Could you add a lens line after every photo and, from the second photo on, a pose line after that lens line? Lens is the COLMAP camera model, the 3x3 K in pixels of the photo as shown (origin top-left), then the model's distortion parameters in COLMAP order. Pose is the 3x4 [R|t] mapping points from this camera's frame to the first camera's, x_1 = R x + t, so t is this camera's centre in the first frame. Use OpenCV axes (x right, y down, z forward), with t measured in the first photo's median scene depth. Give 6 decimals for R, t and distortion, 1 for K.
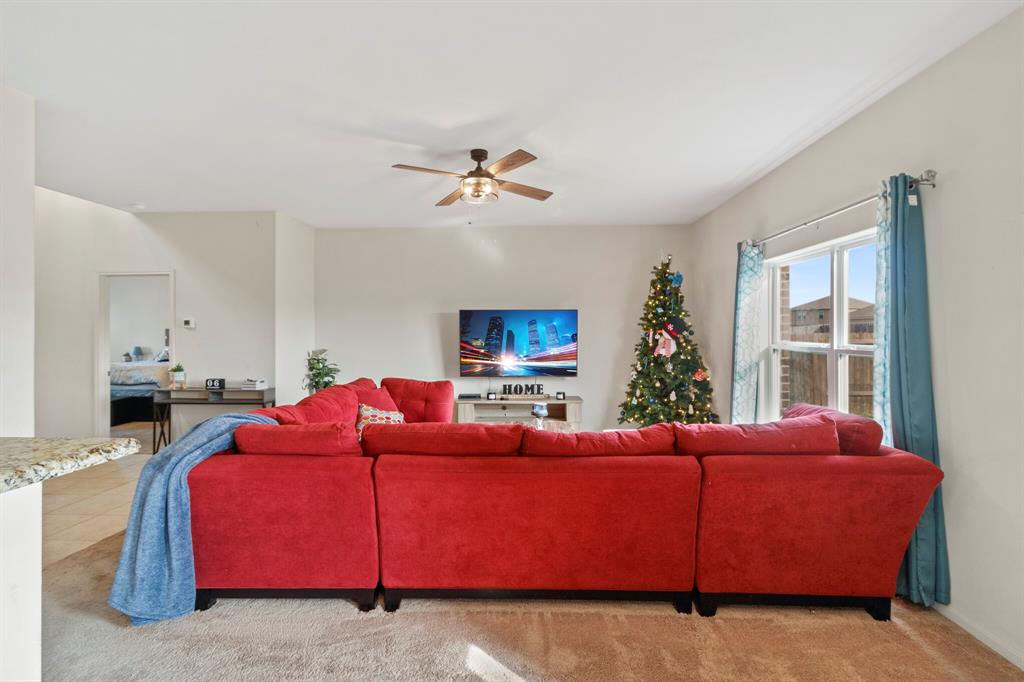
lens RADIAL K [[476.5, 0, 496.6], [0, 476.5, 330.2], [0, 0, 1]] dist [0.007928, -0.000810]
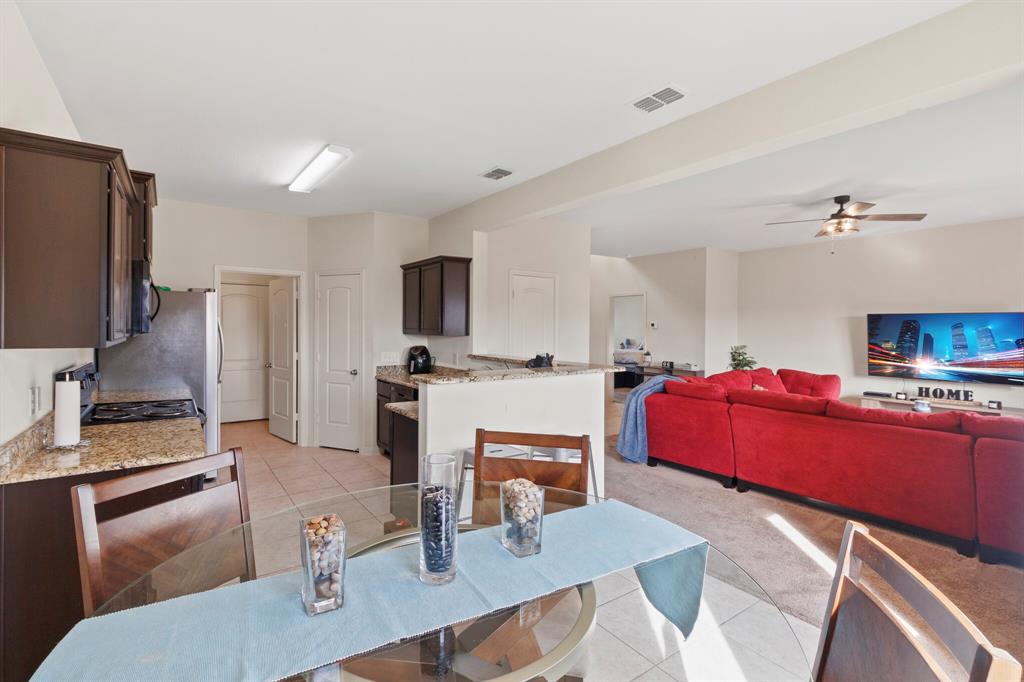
lens RADIAL K [[476.5, 0, 529.4], [0, 476.5, 322.1], [0, 0, 1]] dist [0.007928, -0.000810]
pose [[0.660656, 0.002654, -0.750684, 0.267174], [-0.009502, 0.999943, -0.004828, -0.013756], [0.750629, 0.010322, 0.660644, -0.348540]]
